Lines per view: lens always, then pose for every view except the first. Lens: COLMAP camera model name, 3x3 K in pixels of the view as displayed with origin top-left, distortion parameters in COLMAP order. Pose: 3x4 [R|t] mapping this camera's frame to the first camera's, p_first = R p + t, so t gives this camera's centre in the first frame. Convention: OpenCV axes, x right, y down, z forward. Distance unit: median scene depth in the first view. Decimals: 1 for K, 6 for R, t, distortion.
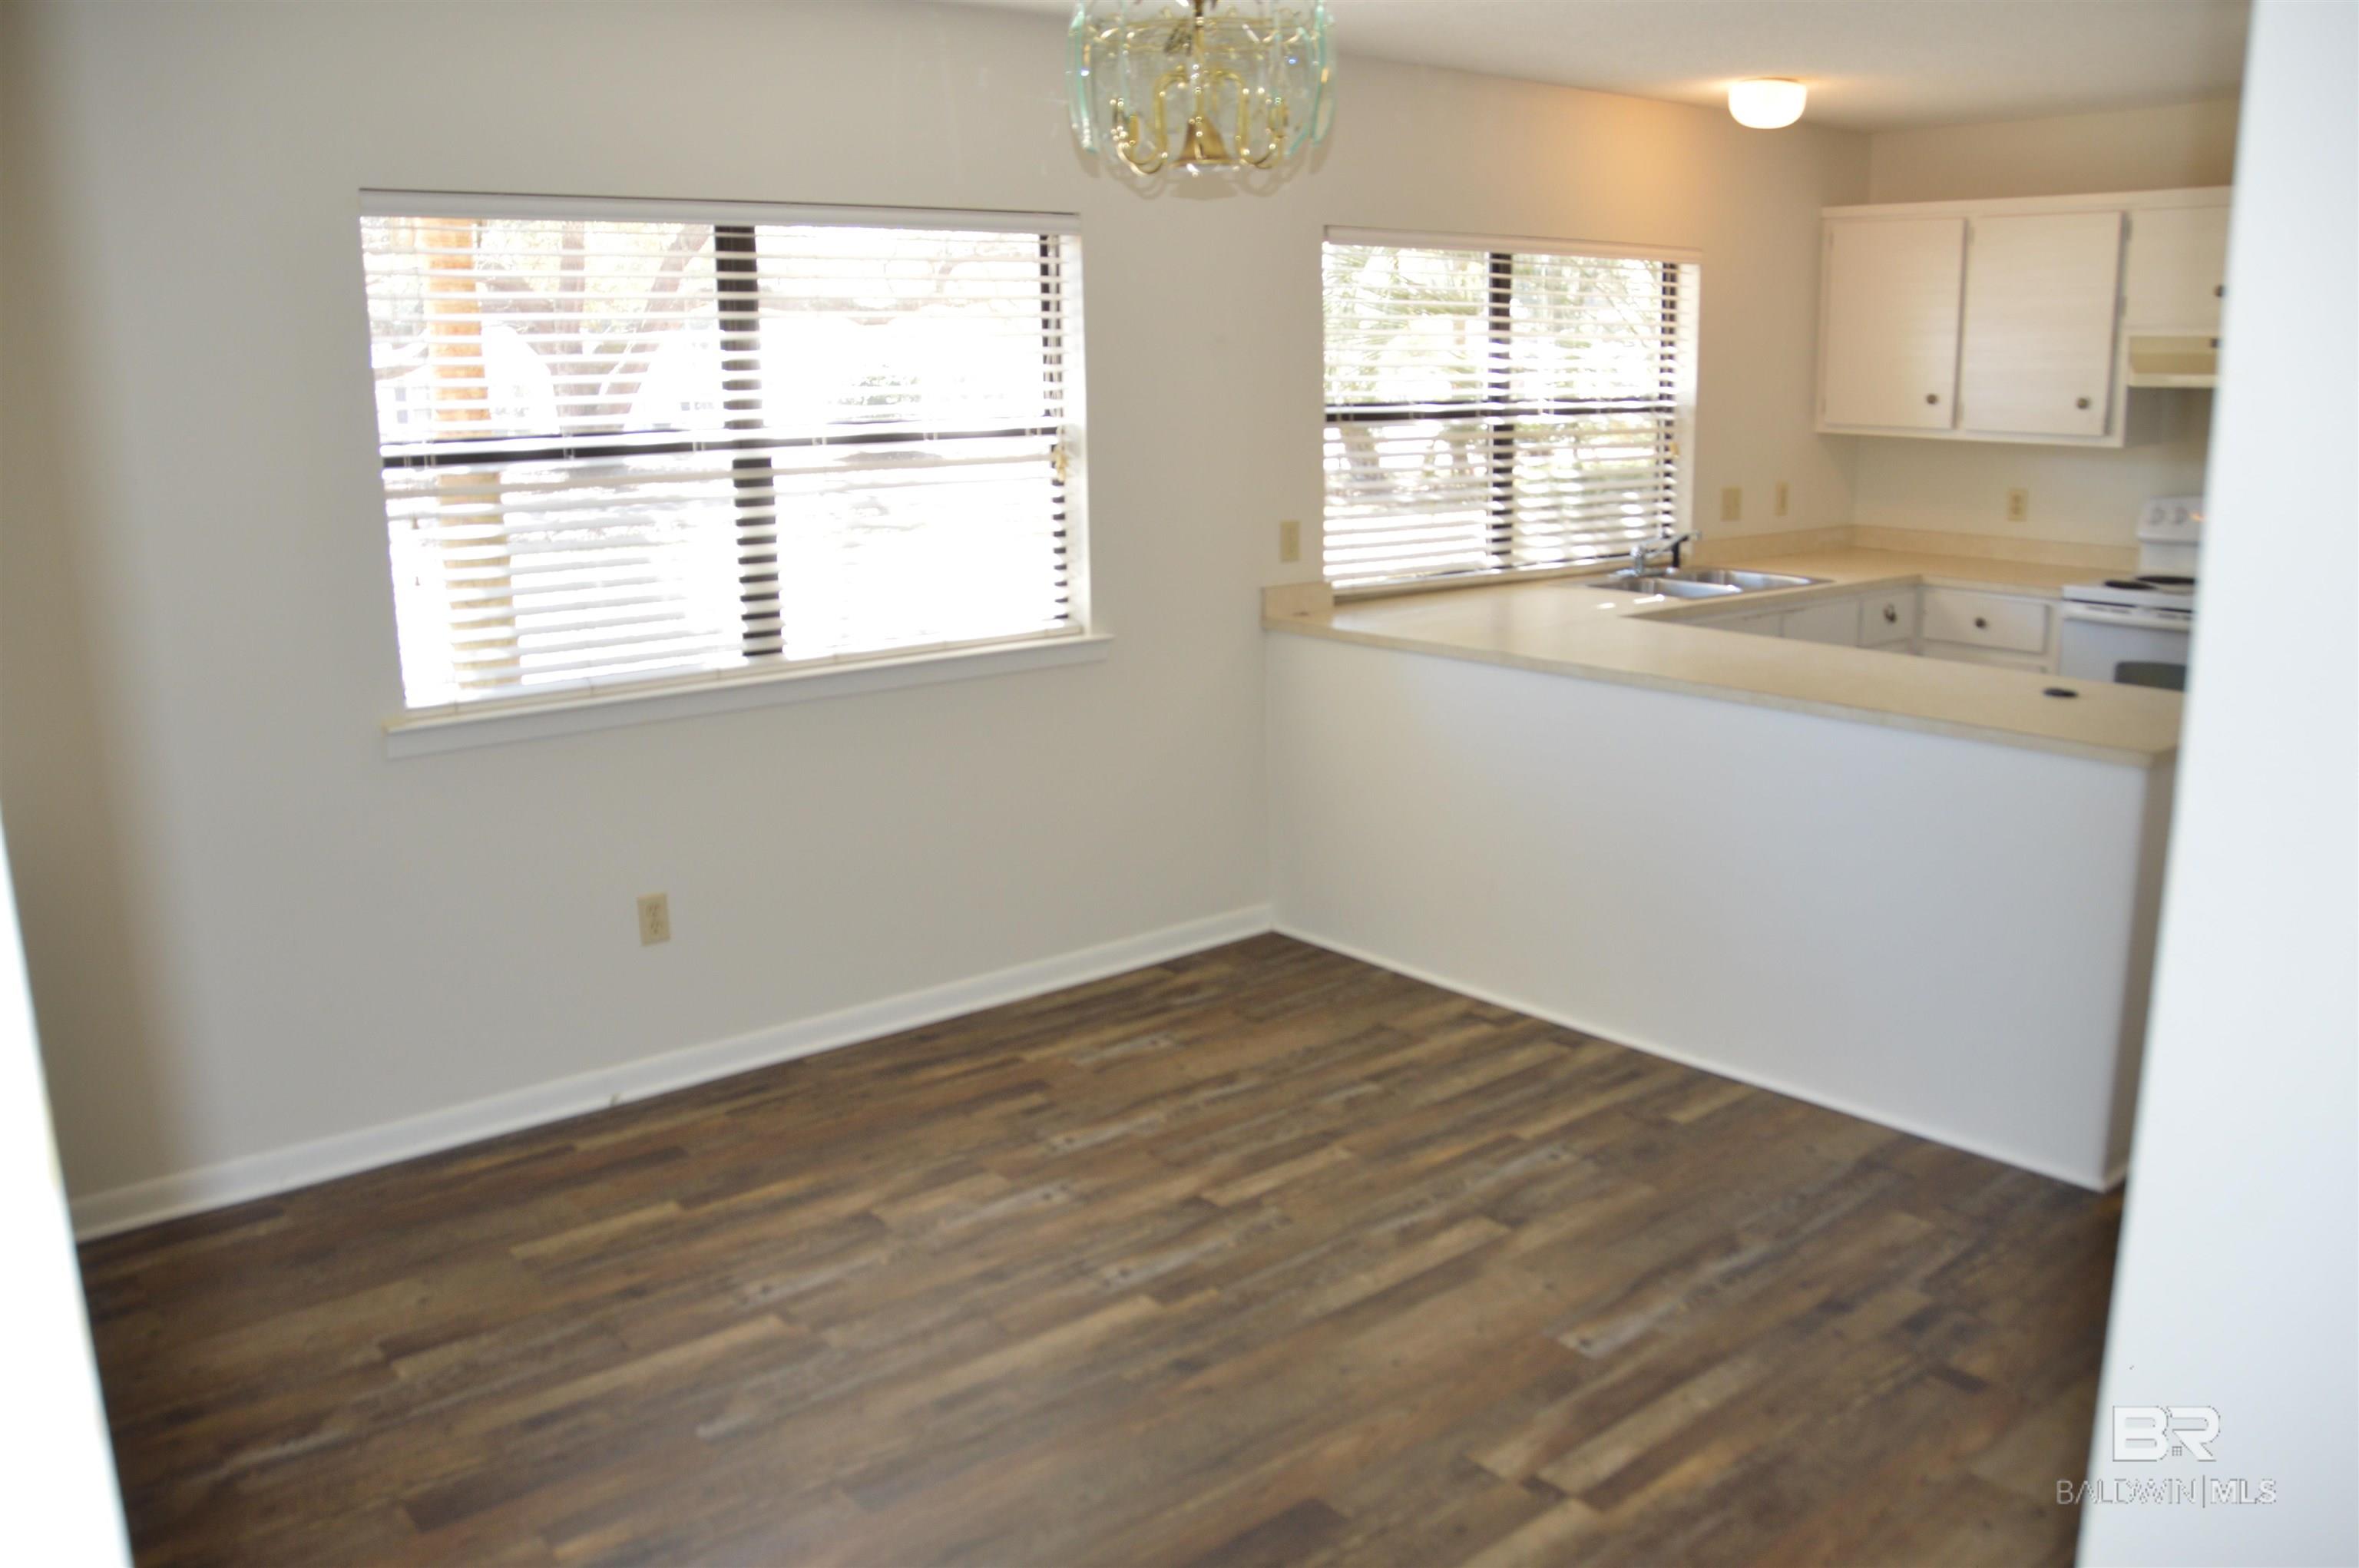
lens RADIAL K [[1873.6, 0, 1210.9], [0, 1873.6, 777.4], [0, 0, 1]] dist [-0.141852, 0.112807]
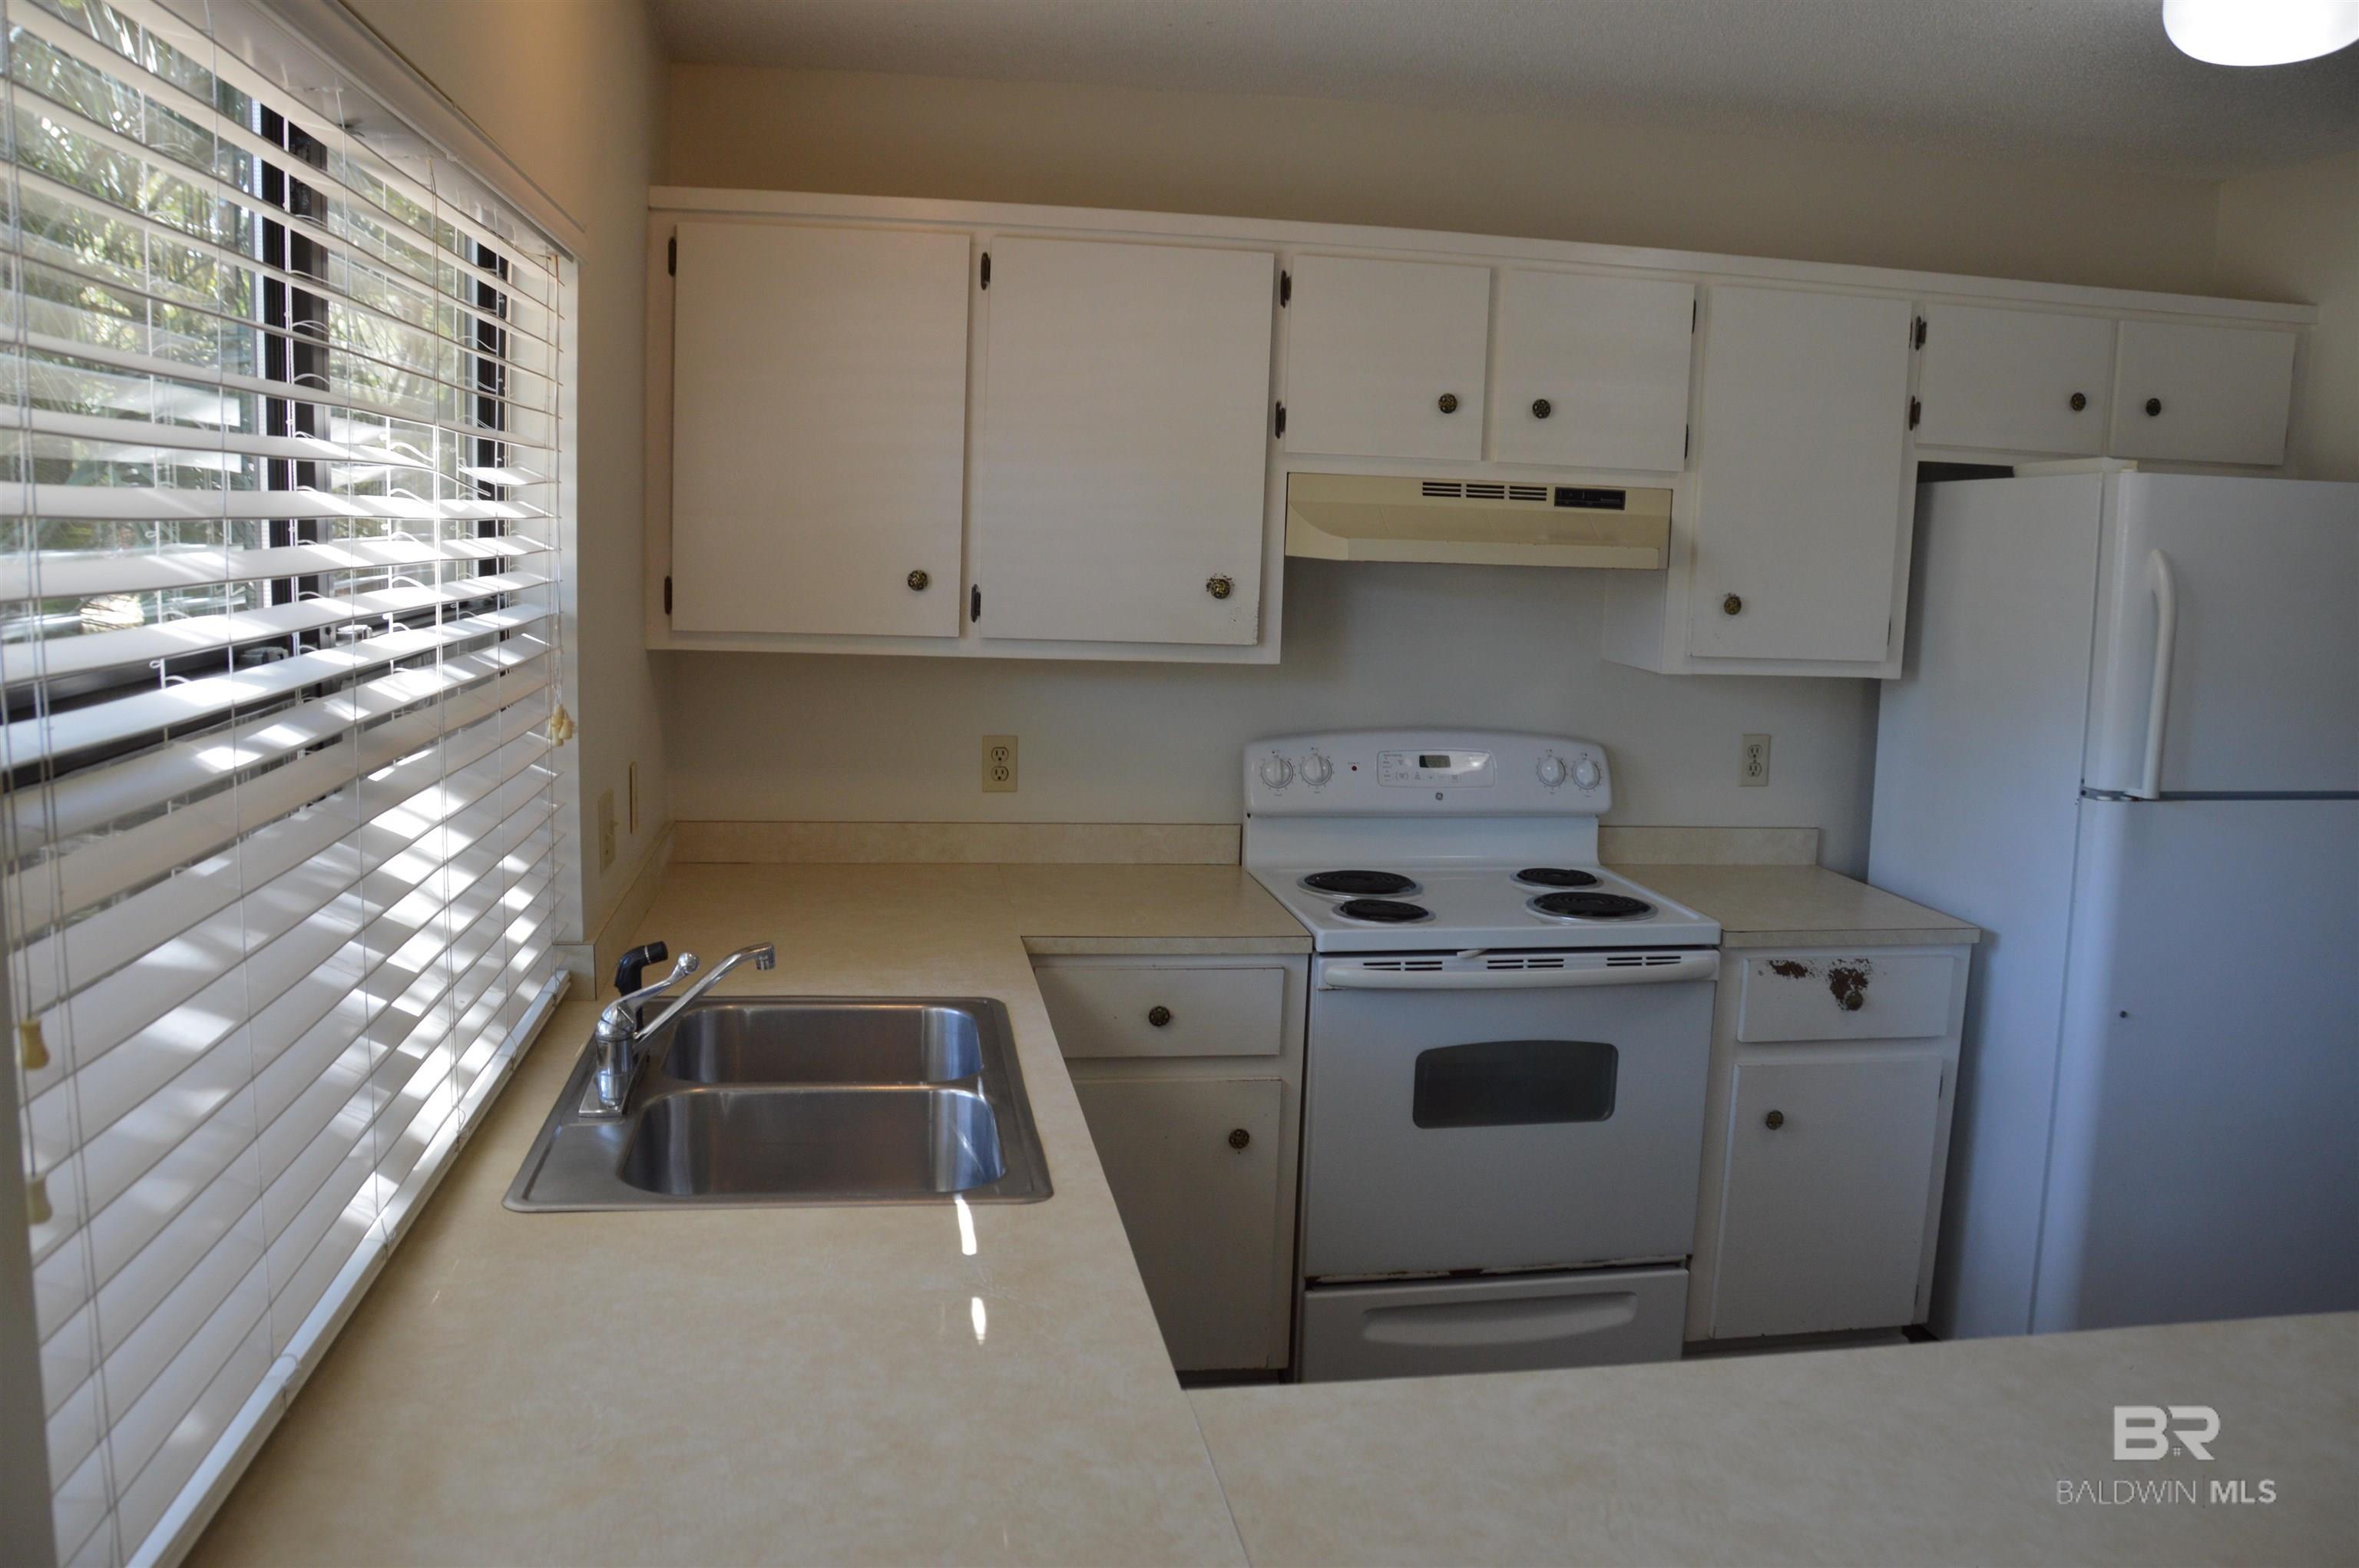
lens RADIAL K [[1873.6, 0, 1210.9], [0, 1873.6, 777.4], [0, 0, 1]] dist [-0.141852, 0.112807]
pose [[0.506576, -0.092758, 0.857191, -0.016050], [0.153420, 0.988027, 0.016249, -0.159114], [-0.848436, 0.123279, 0.514742, 0.719028]]
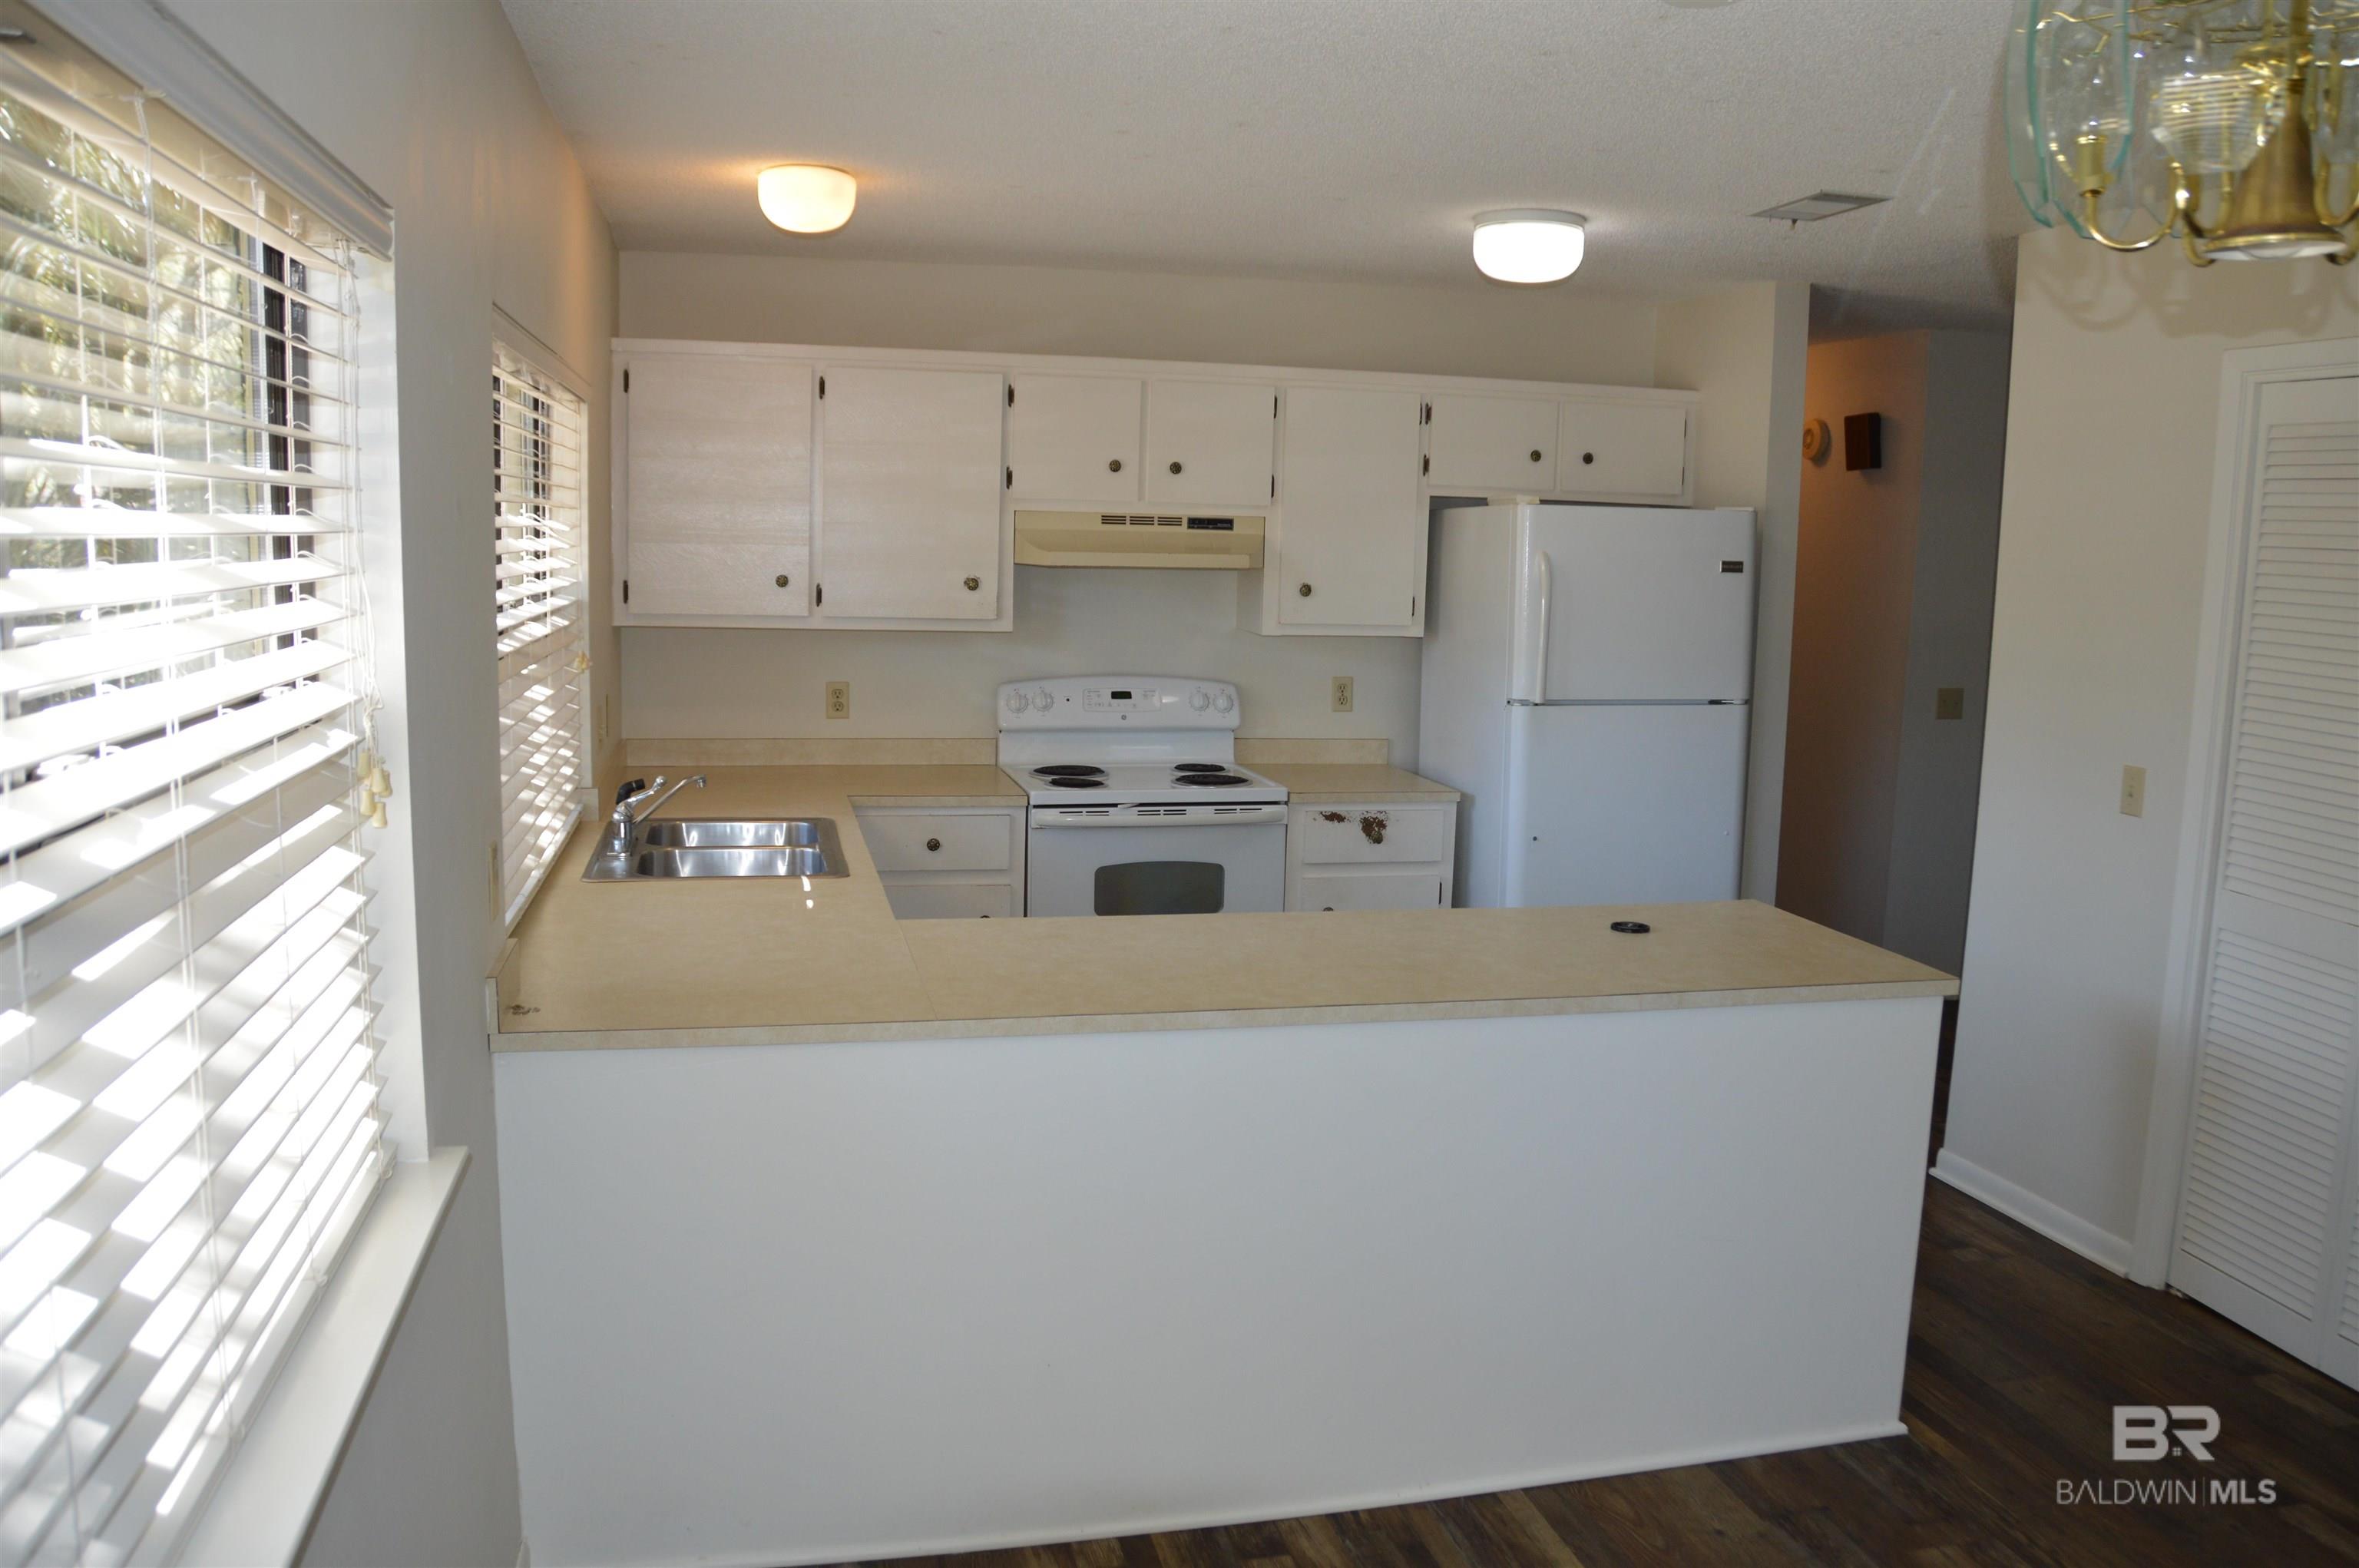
lens RADIAL K [[1864.4, 0, 1193.8], [0, 1864.4, 794.6], [0, 0, 1]] dist [-0.151648, 0.112402]
pose [[0.454756, -0.105200, 0.884381, -0.283745], [0.168125, 0.985286, 0.030752, -0.114727], [-0.874603, 0.134702, 0.465751, 0.499994]]
